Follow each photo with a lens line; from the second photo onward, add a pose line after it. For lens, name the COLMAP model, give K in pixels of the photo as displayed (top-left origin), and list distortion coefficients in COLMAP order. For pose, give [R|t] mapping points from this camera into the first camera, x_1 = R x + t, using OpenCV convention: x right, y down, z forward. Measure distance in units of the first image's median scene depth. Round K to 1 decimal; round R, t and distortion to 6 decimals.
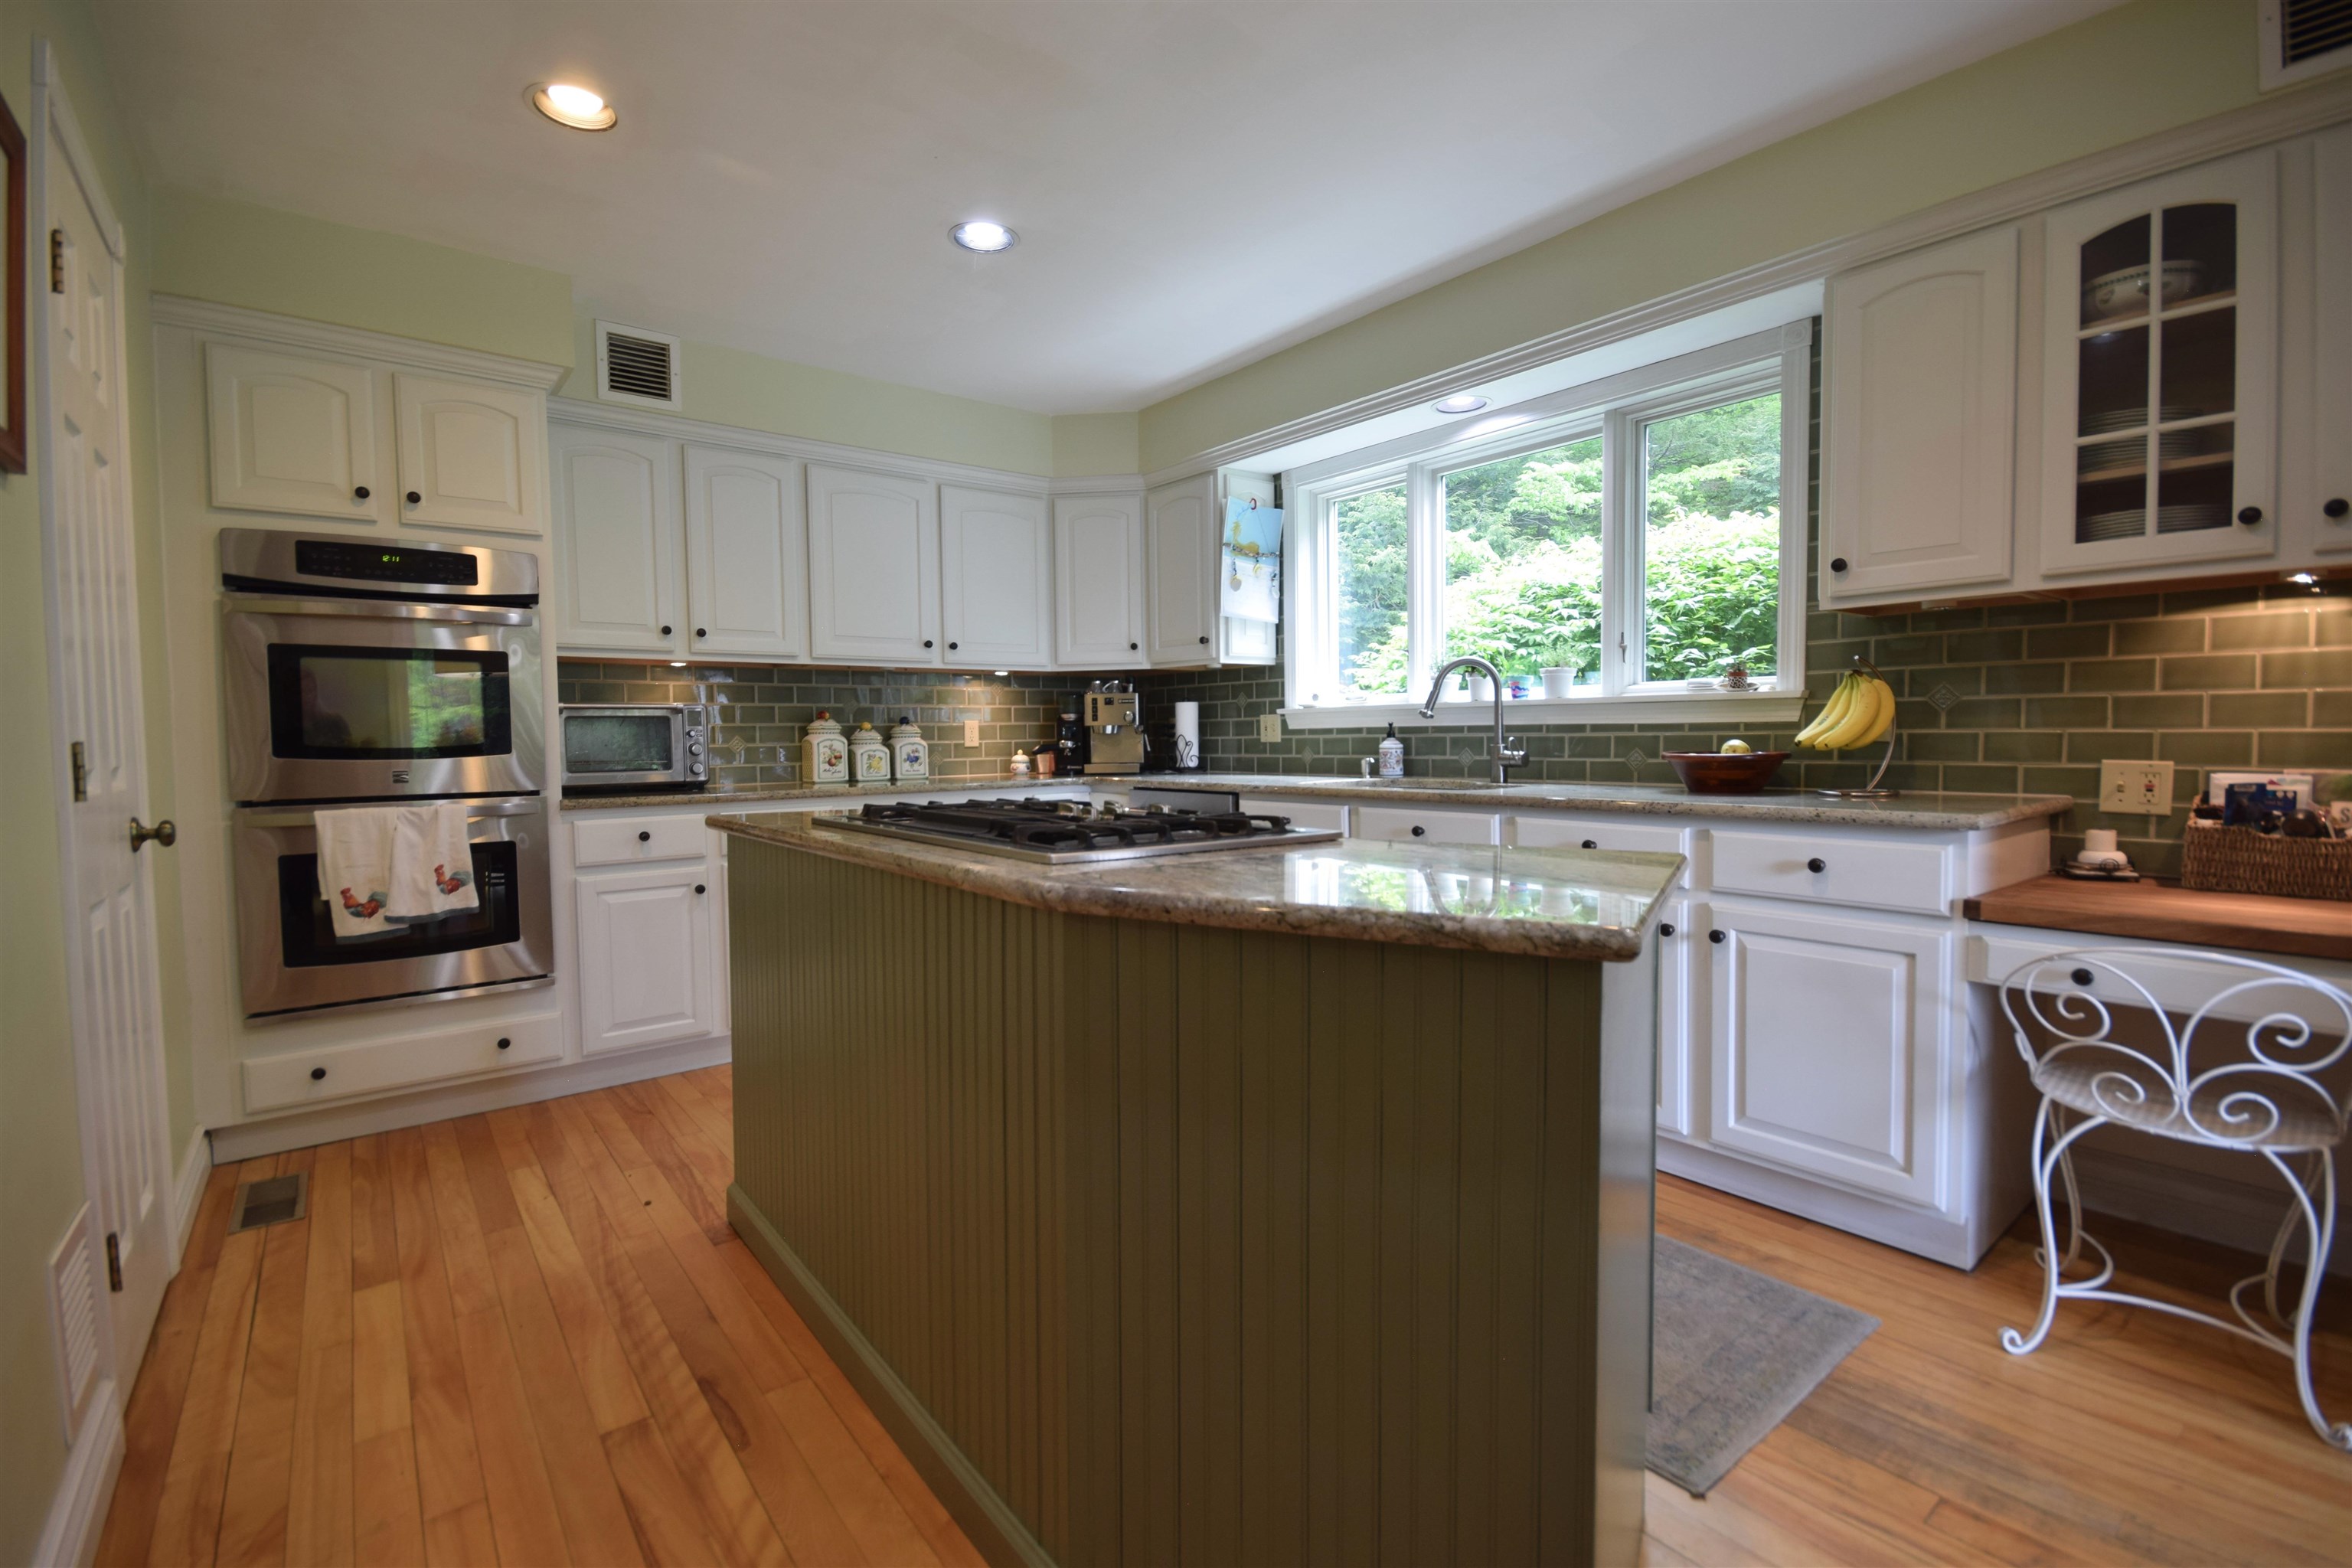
lens RADIAL K [[1048.2, 0, 1186.8], [0, 1048.2, 774.1], [0, 0, 1]] dist [0.004527, -0.007198]
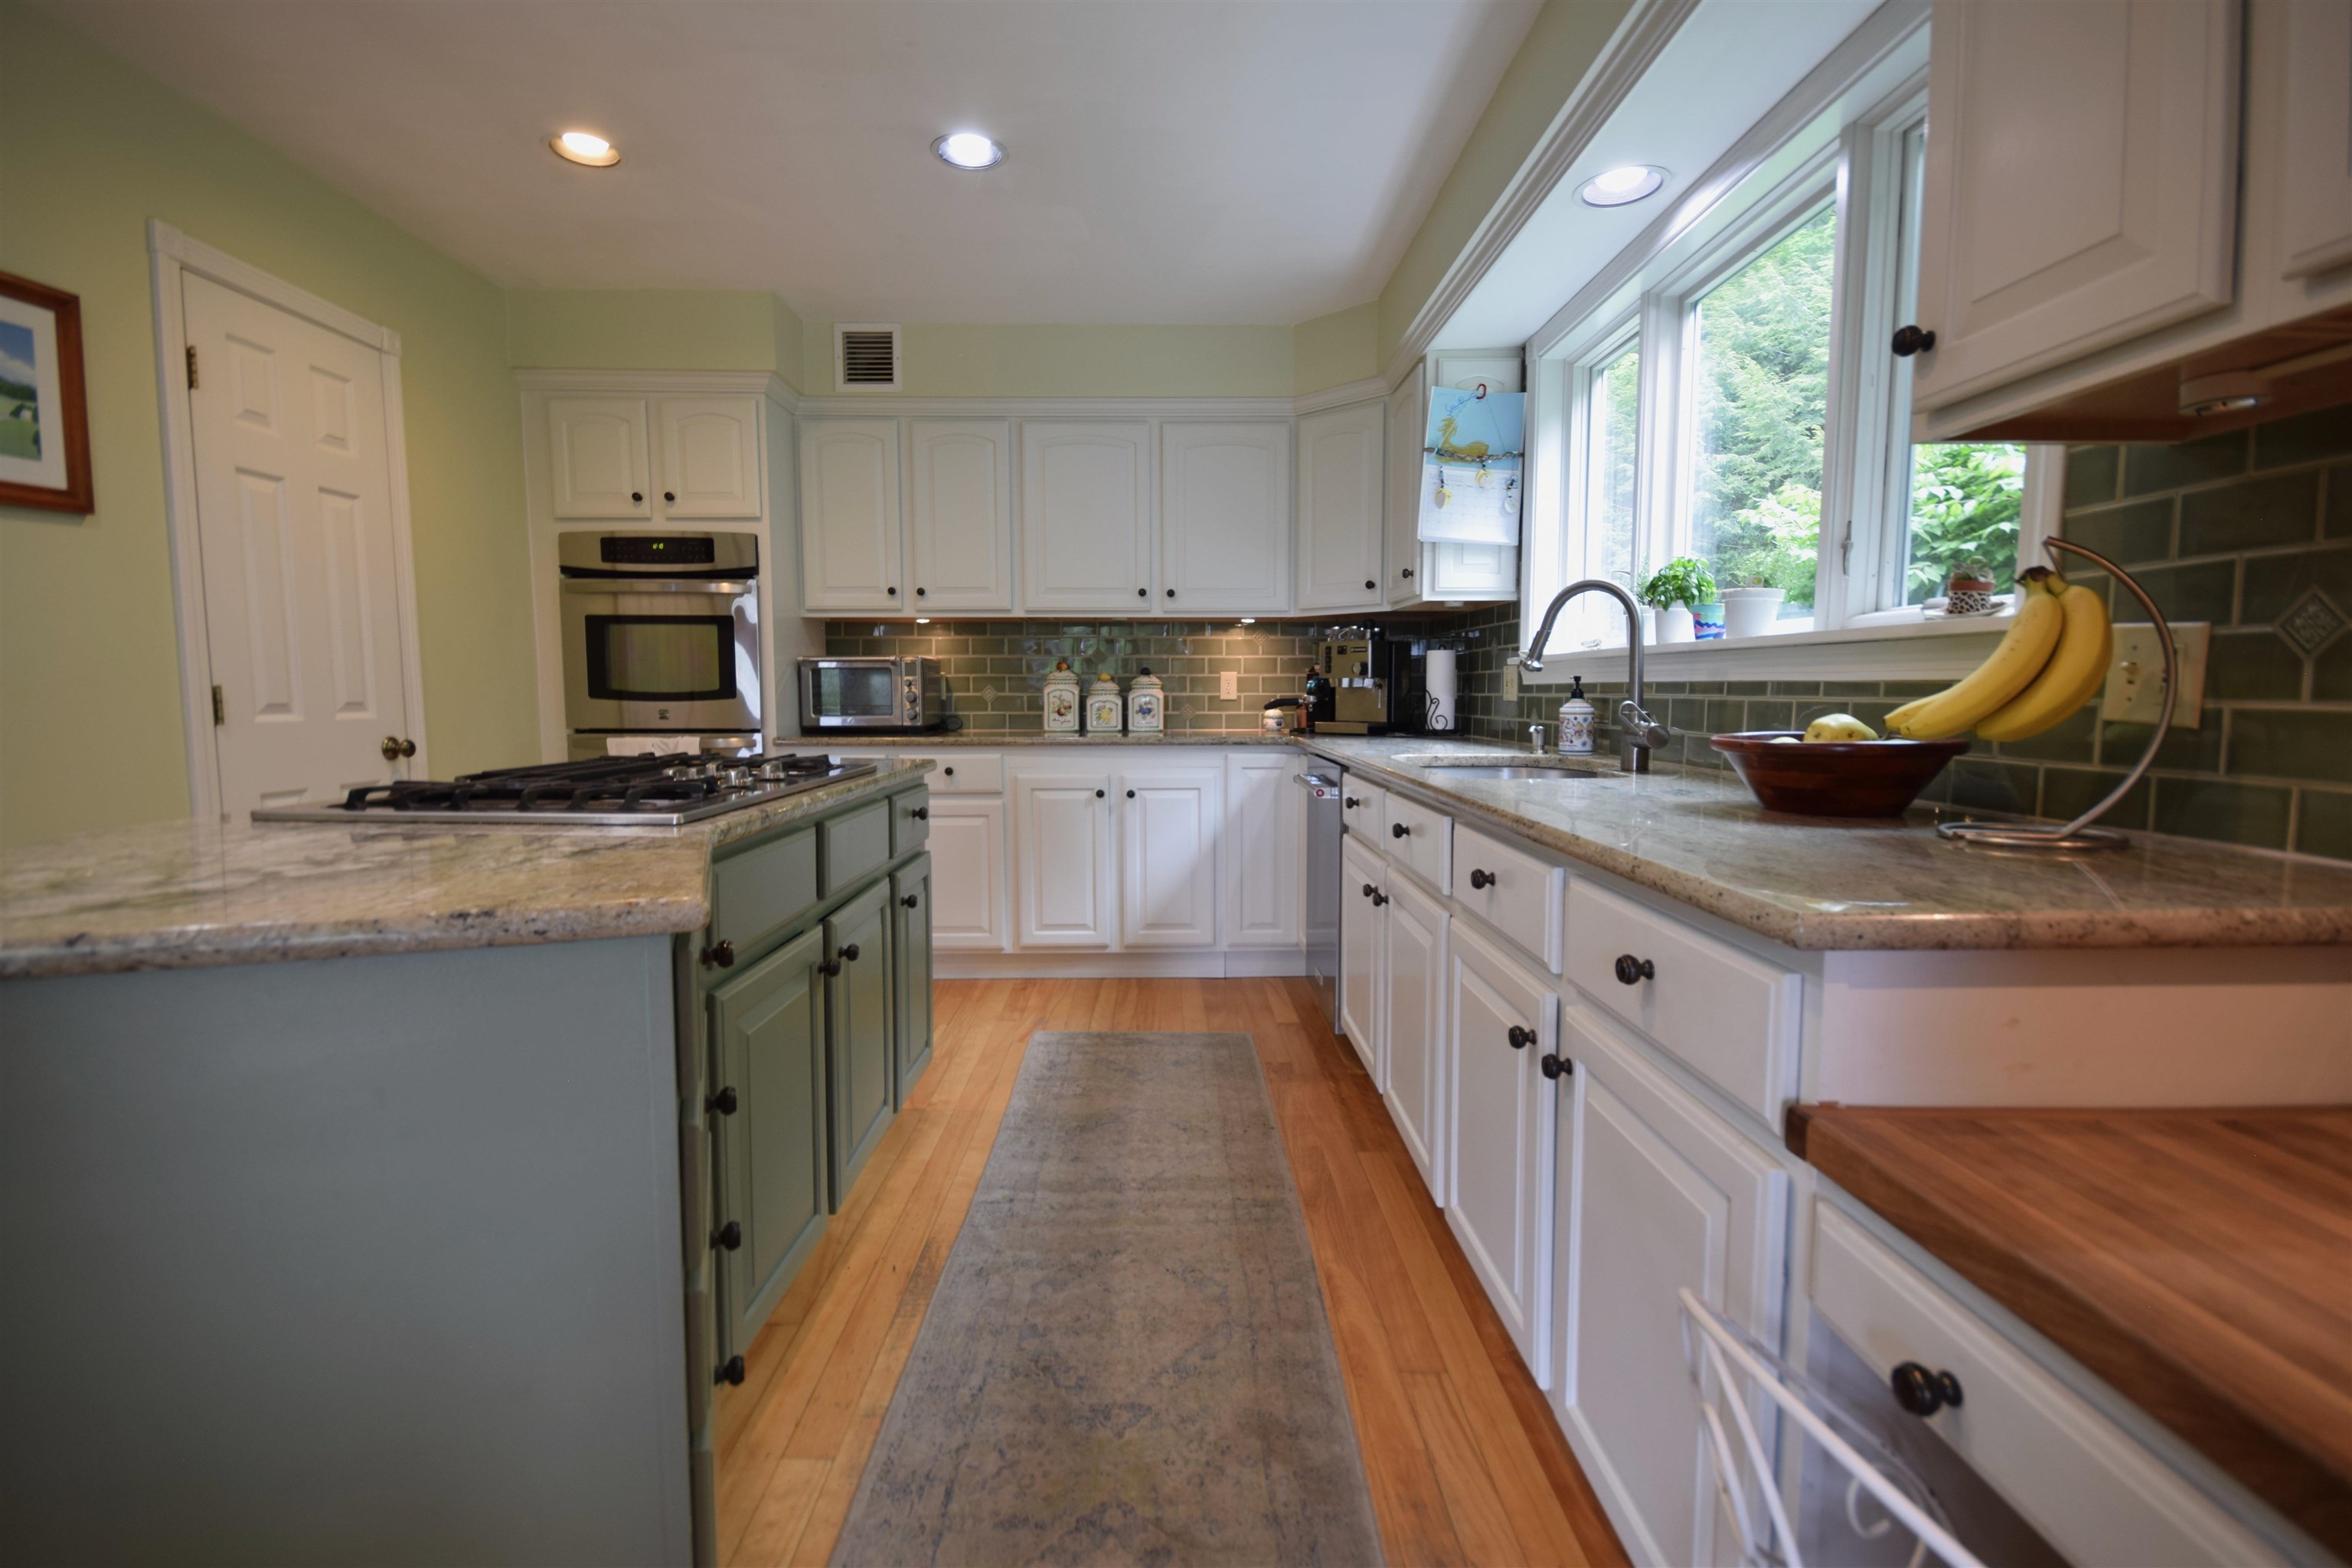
lens RADIAL K [[1048.2, 0, 1178.5], [0, 1048.2, 787.0], [0, 0, 1]] dist [0.004527, -0.007198]
pose [[0.784503, 0.070821, -0.616068, 0.393157], [-0.034106, 0.996881, 0.071167, -0.014789], [0.619187, -0.034819, 0.784471, 0.252325]]
